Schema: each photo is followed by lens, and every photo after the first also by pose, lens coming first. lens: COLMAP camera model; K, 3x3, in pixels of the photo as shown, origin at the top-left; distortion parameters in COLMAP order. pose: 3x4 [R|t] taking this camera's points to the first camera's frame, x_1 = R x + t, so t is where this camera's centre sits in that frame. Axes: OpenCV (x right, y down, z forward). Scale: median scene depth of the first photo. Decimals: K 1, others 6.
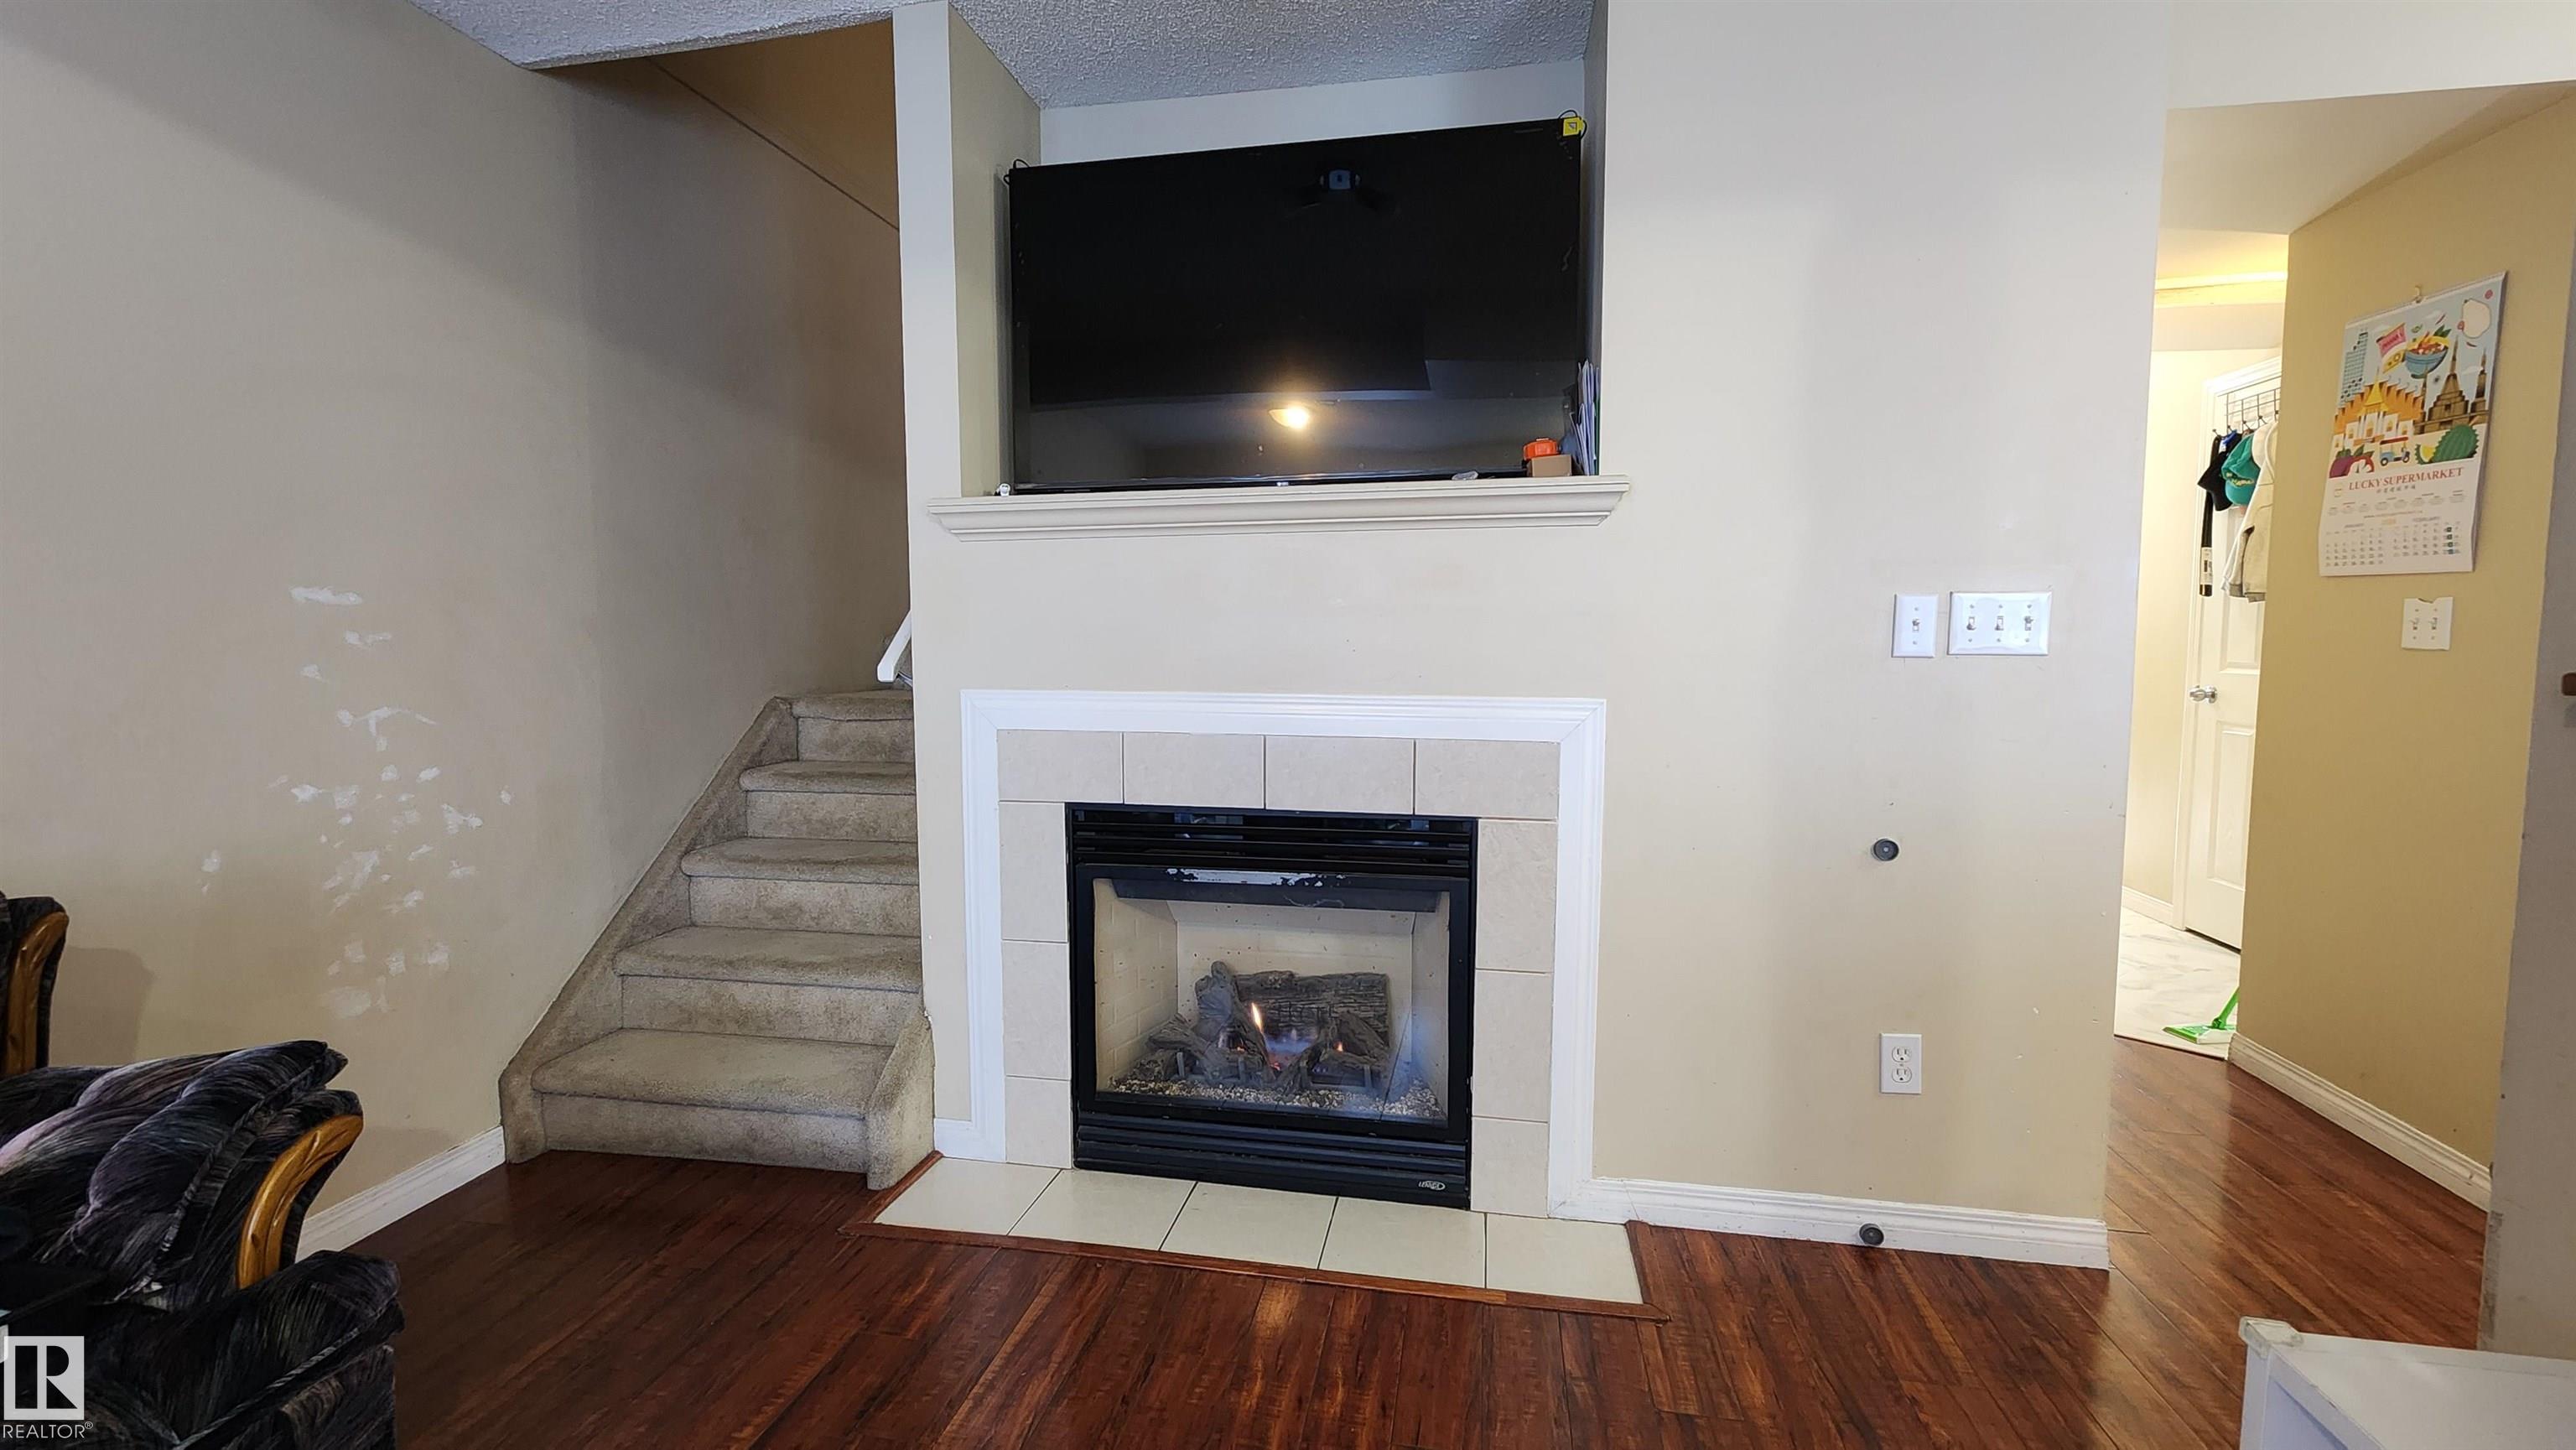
lens RADIAL K [[1060.6, 0, 1297.0], [0, 1060.6, 710.9], [0, 0, 1]] dist [0.001090, 0.000108]
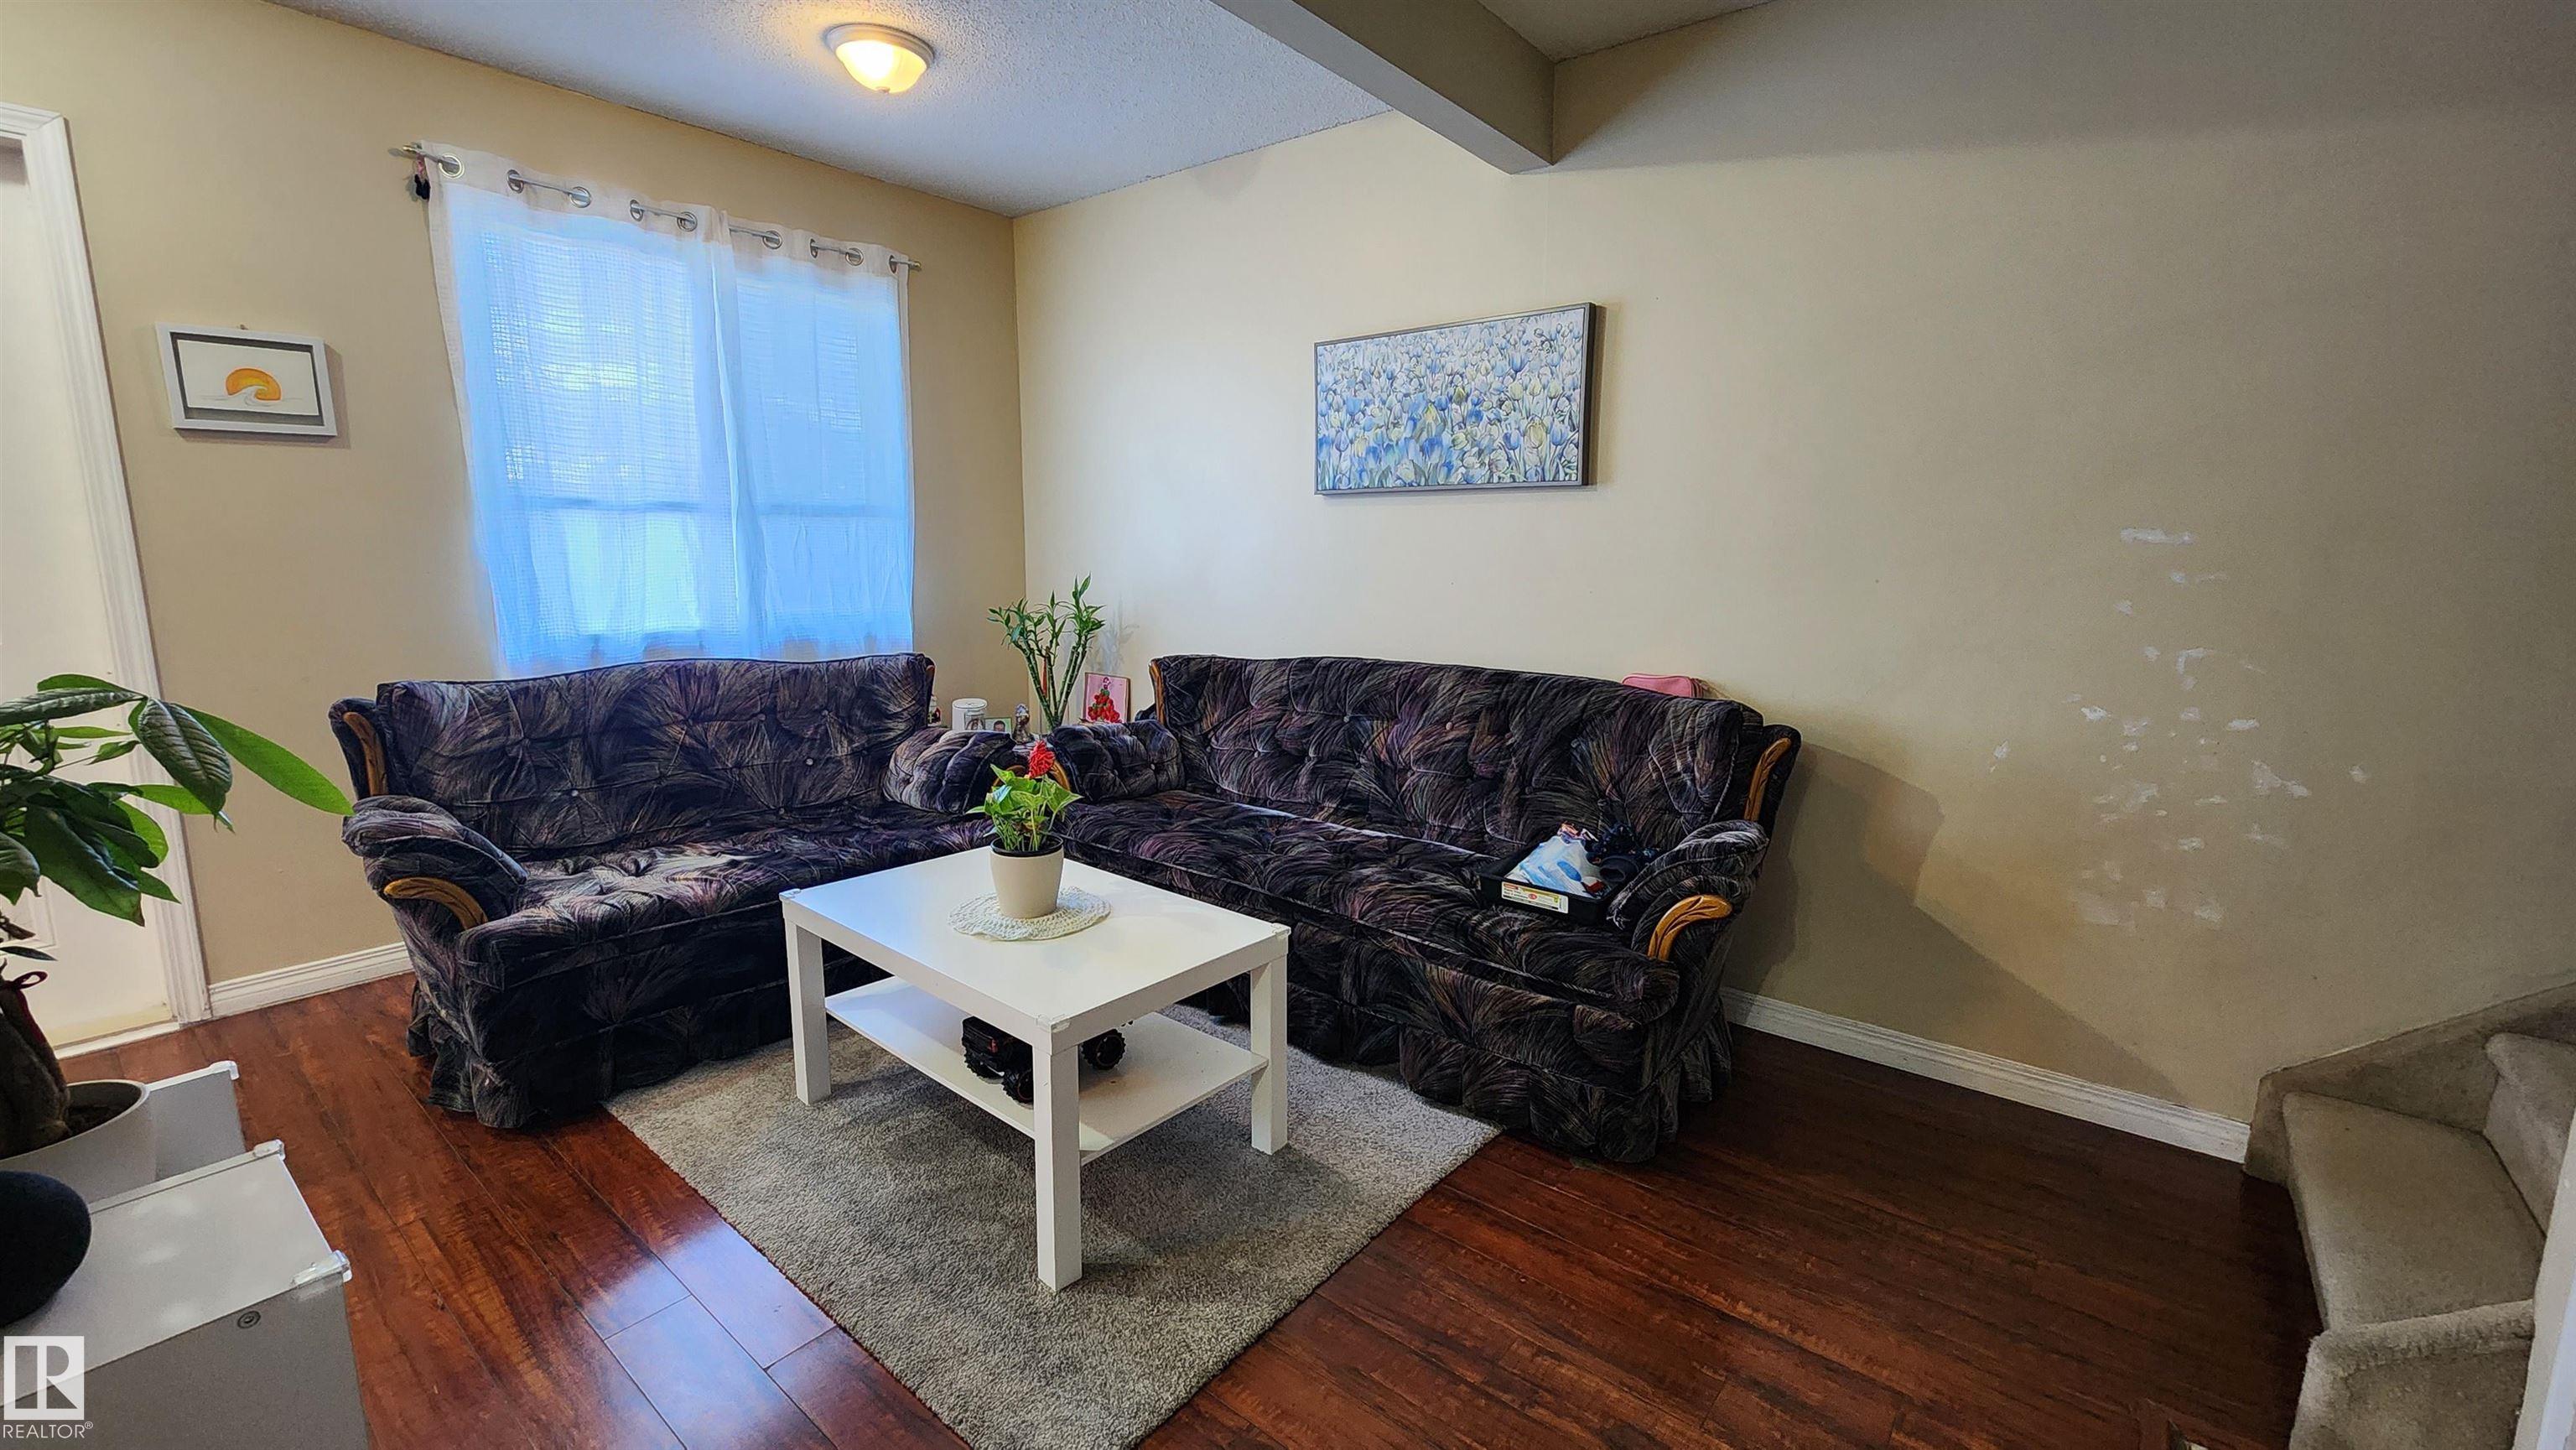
lens RADIAL K [[1059.6, 0, 1295.6], [0, 1059.6, 716.8], [0, 0, 1]] dist [0.000684, -0.000081]
pose [[-0.476623, 0.144300, -0.867184, 0.423881], [-0.072035, 0.976709, 0.202117, -0.082220], [0.876151, 0.158801, -0.455127, 0.742694]]
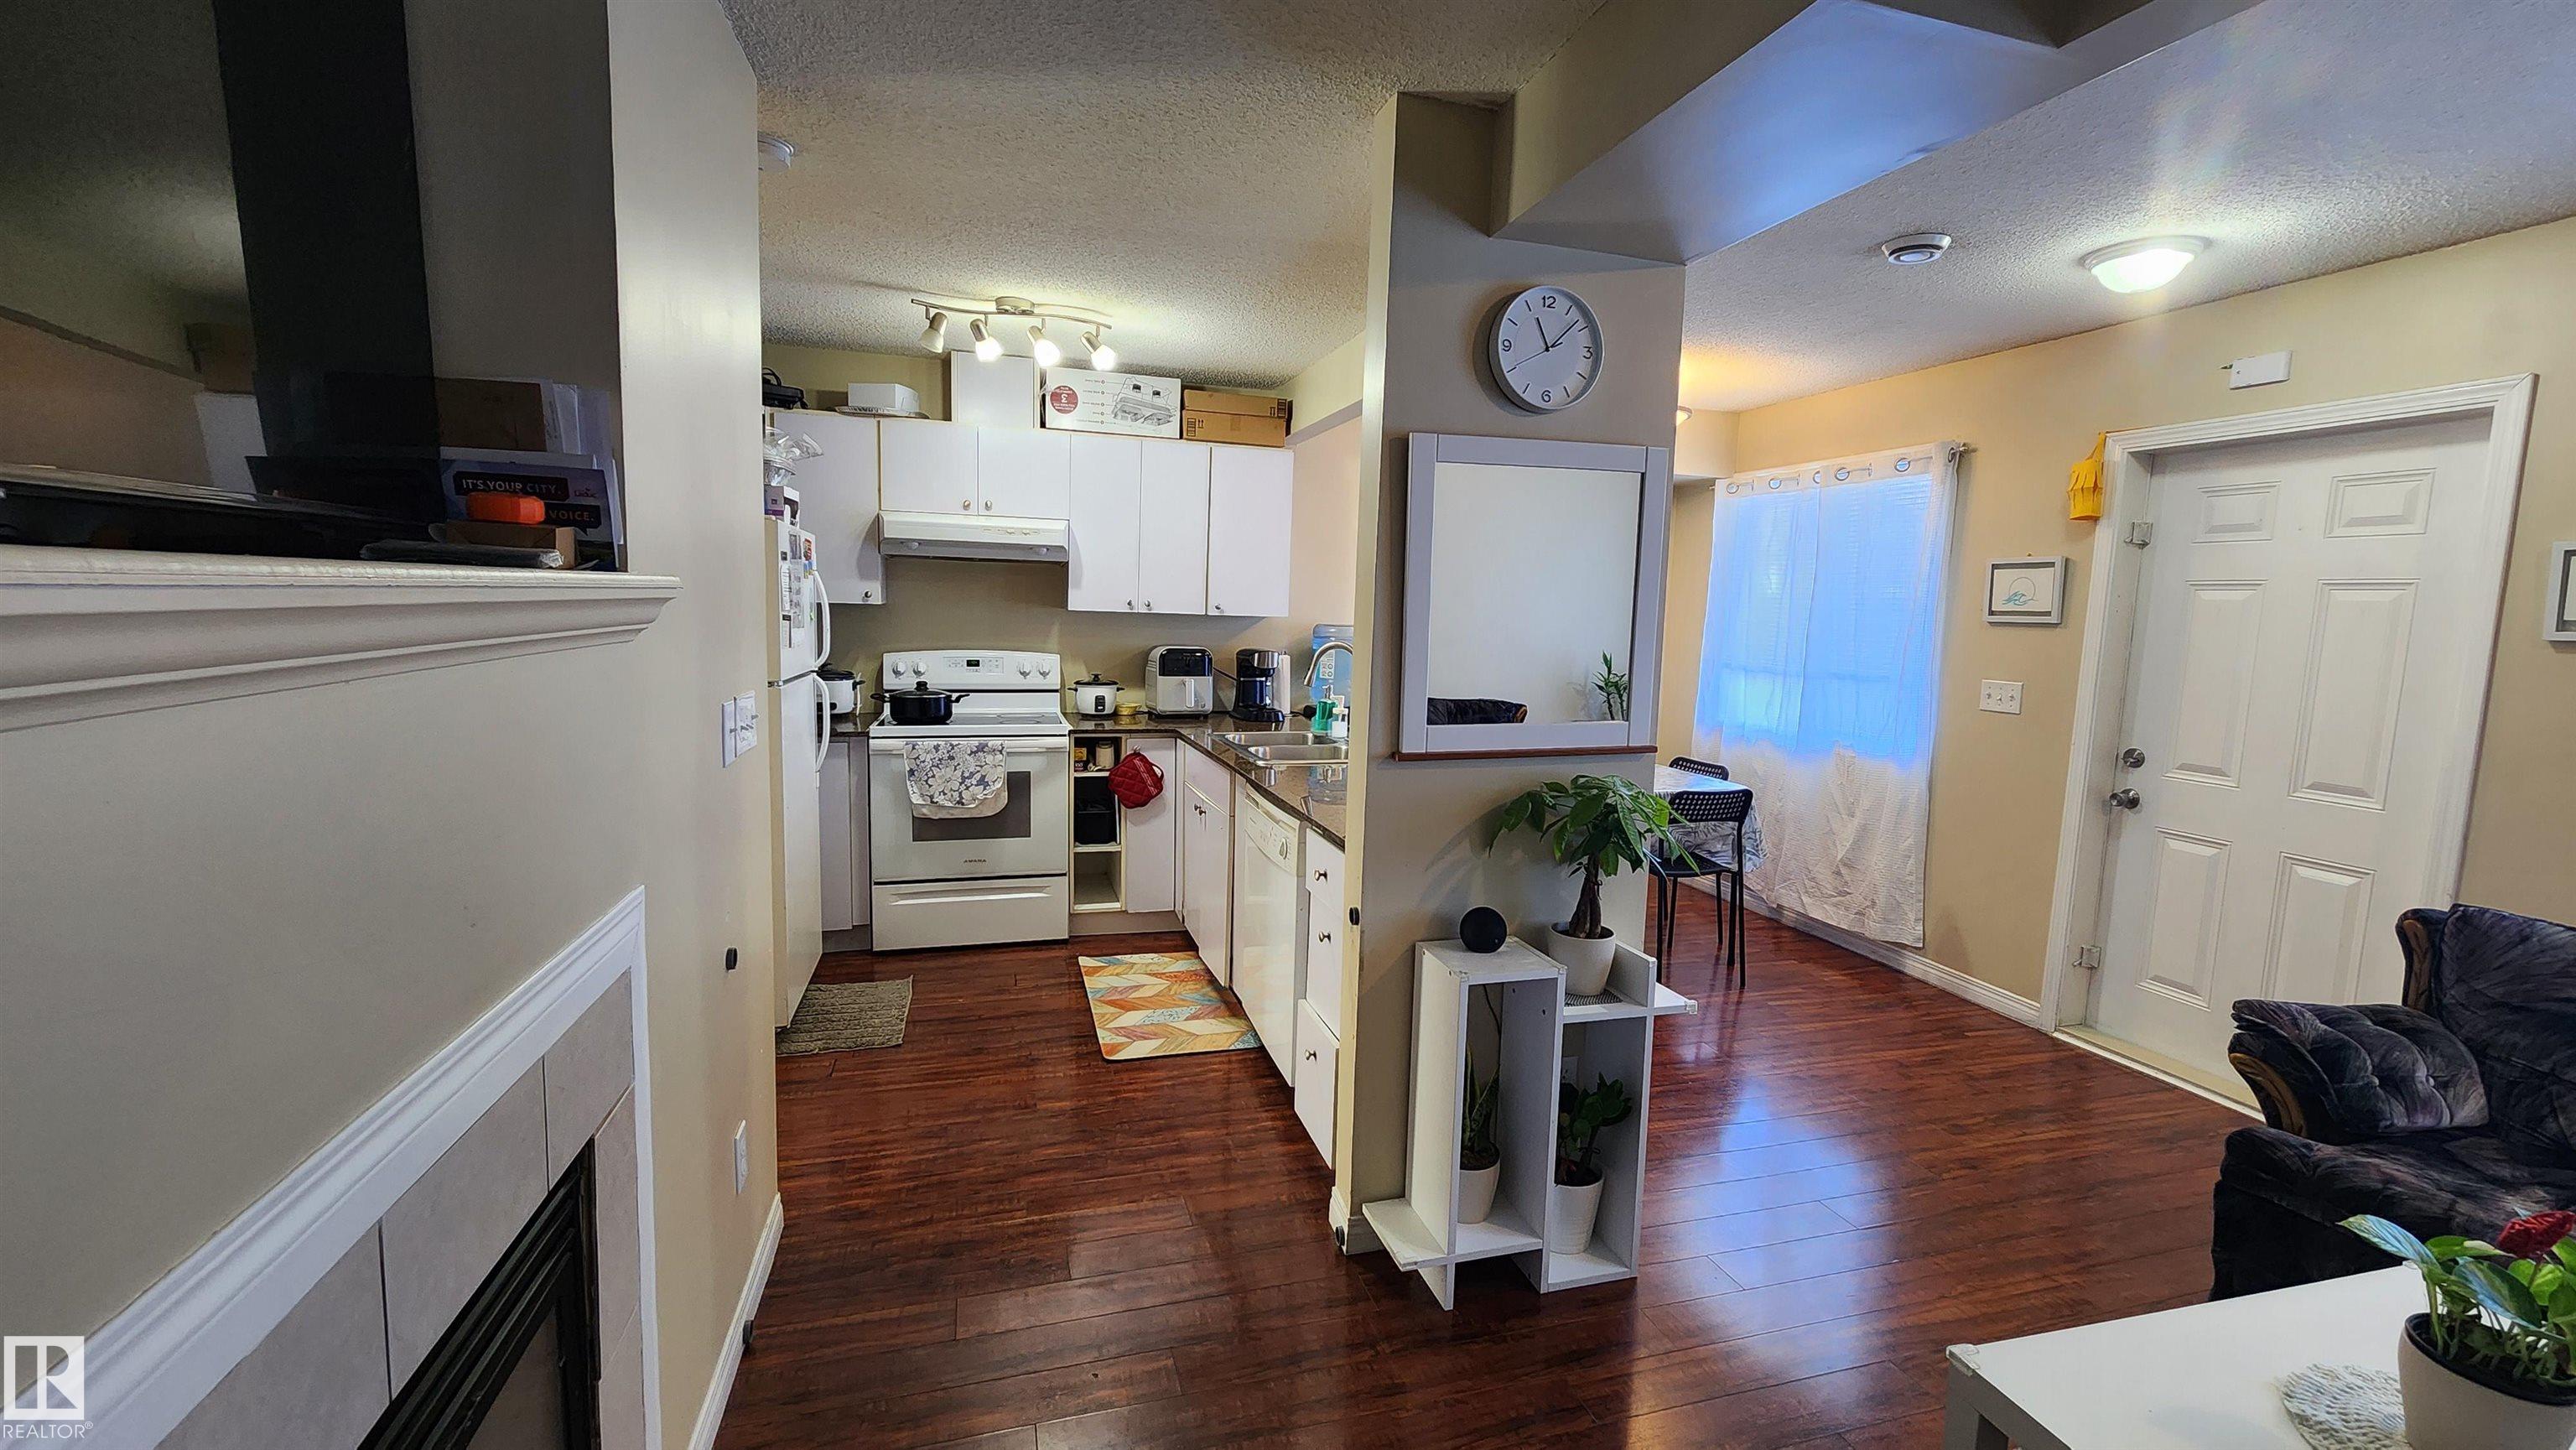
lens RADIAL K [[1051.1, 0, 1292.3], [0, 1051.1, 716.3], [0, 0, 1]] dist [-0.001430, -0.000241]
pose [[-0.451482, -0.103860, 0.886215, -0.511213], [0.037163, 0.990152, 0.134974, -0.201669], [-0.891506, 0.093873, -0.443176, 0.904787]]
